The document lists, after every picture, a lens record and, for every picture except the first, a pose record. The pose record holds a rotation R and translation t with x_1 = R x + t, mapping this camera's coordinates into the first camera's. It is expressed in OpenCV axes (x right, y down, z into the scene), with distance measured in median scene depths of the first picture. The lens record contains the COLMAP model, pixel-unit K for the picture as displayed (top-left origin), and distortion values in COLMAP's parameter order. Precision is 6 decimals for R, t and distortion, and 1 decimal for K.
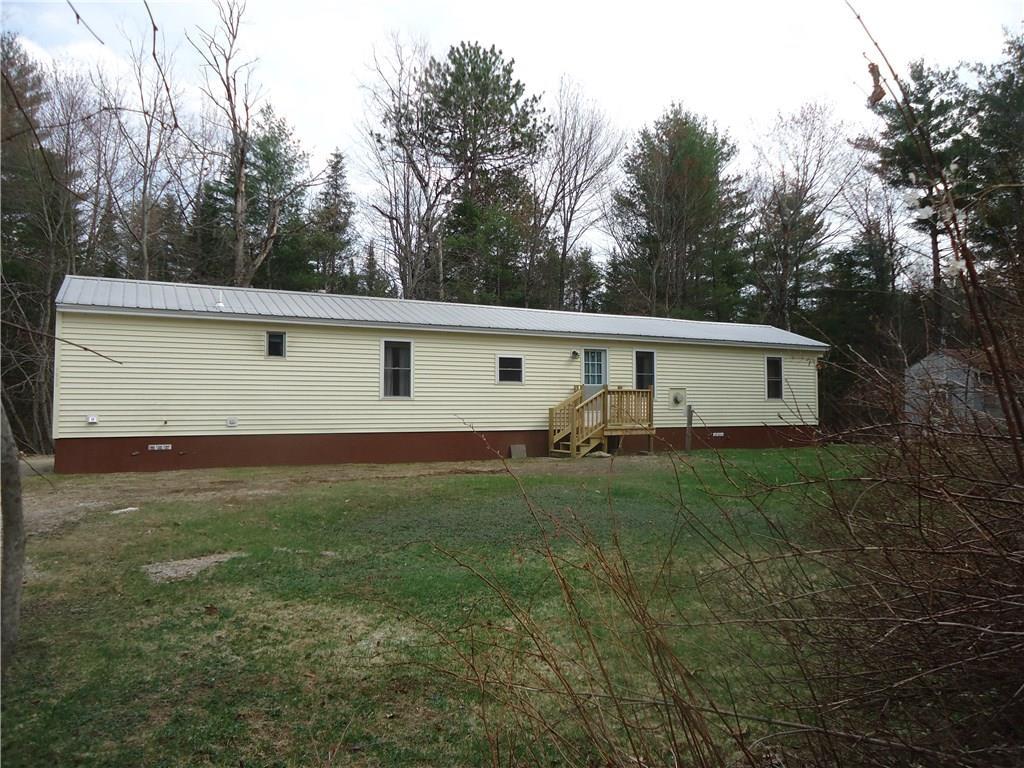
lens RADIAL K [[744.7, 0, 512.0], [0, 744.7, 384.0], [0, 0, 1]] dist [-0.002555, 0.005261]
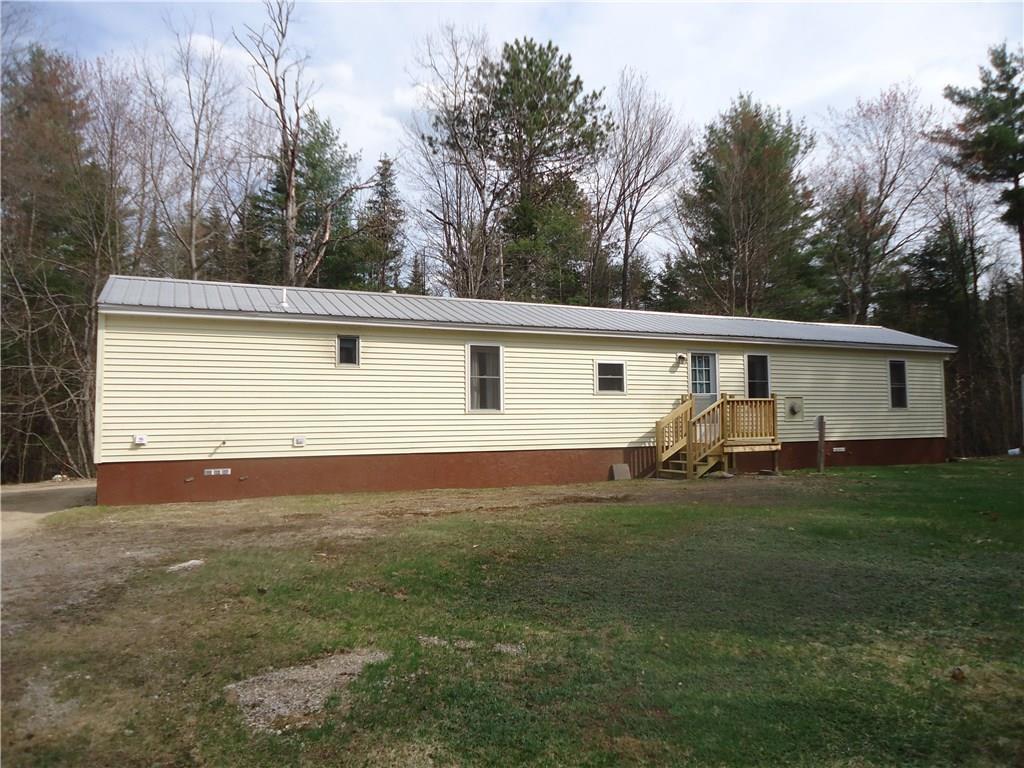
lens RADIAL K [[738.1, 0, 512.0], [0, 738.1, 384.0], [0, 0, 1]] dist [-0.003241, 0.008146]
pose [[0.998983, -0.013337, -0.043073, -0.046292], [0.012418, 0.999691, -0.021523, 0.003221], [0.043347, 0.020967, 0.998840, 0.079643]]
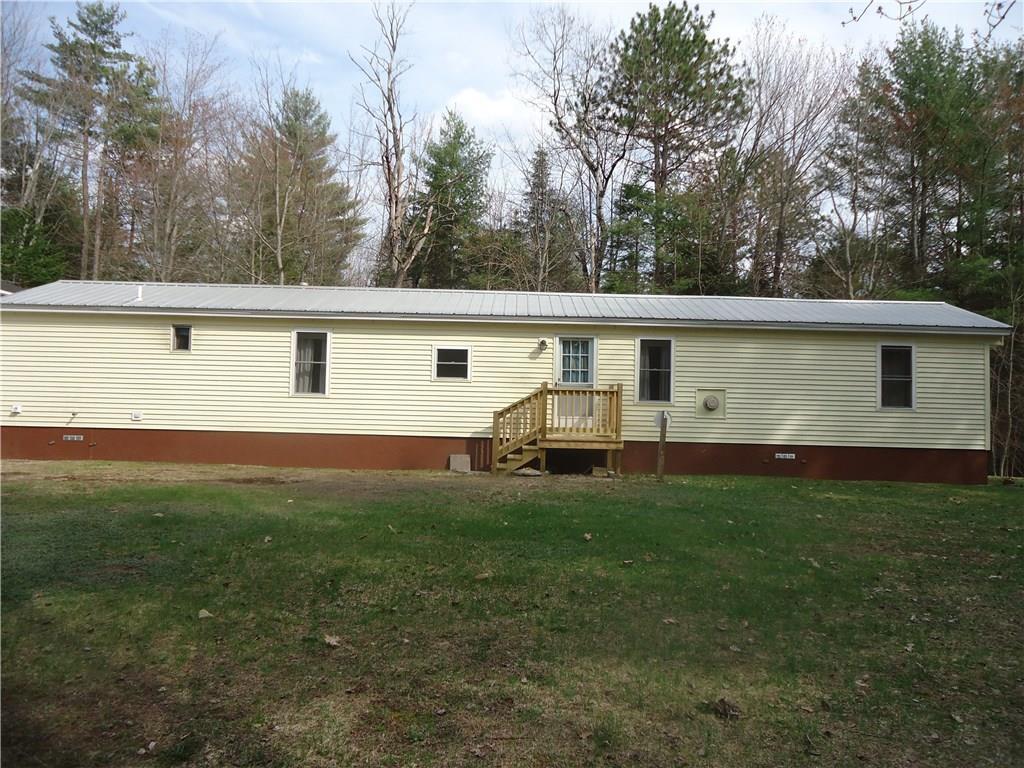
lens RADIAL K [[744.7, 0, 512.0], [0, 744.7, 384.0], [0, 0, 1]] dist [-0.002555, 0.005261]
pose [[0.880631, 0.004871, -0.473778, 0.260740], [-0.010647, 0.999898, -0.009509, 0.006127], [0.473684, 0.013419, 0.880593, 0.173586]]
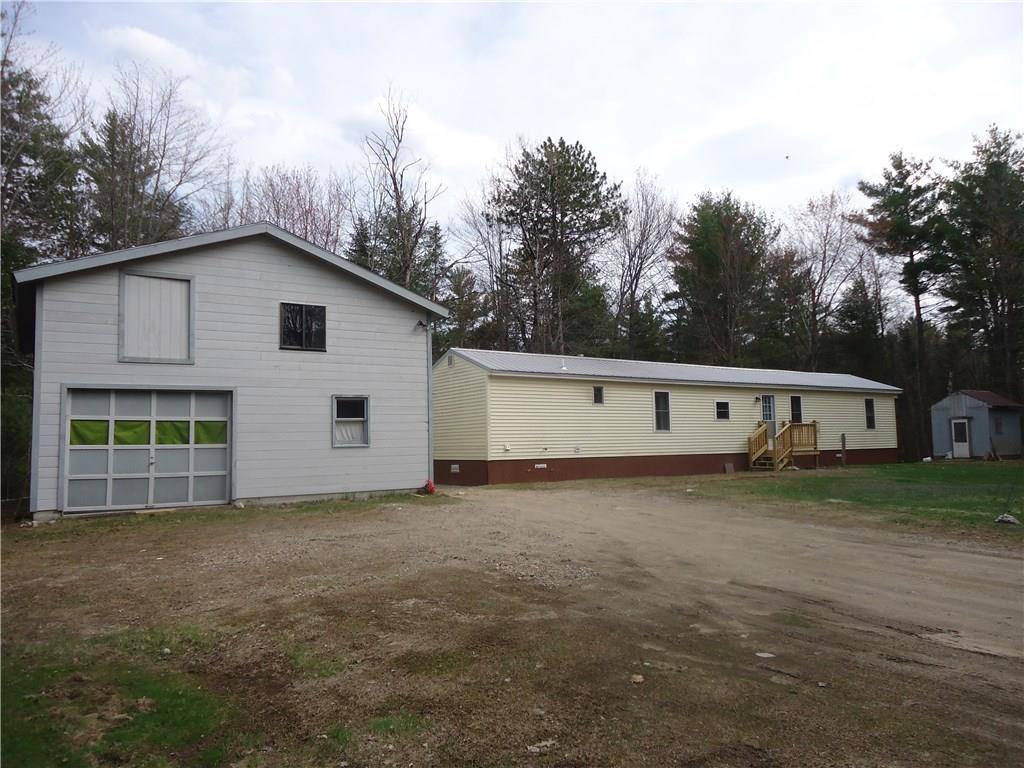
lens RADIAL K [[747.9, 0, 496.9], [0, 747.9, 386.4], [0, 0, 1]] dist [0.002416, 0.002435]
pose [[0.996317, -0.008708, 0.085297, -0.319868], [0.012645, 0.998874, -0.045730, -0.003086], [-0.084803, 0.046641, 0.995306, -0.223897]]
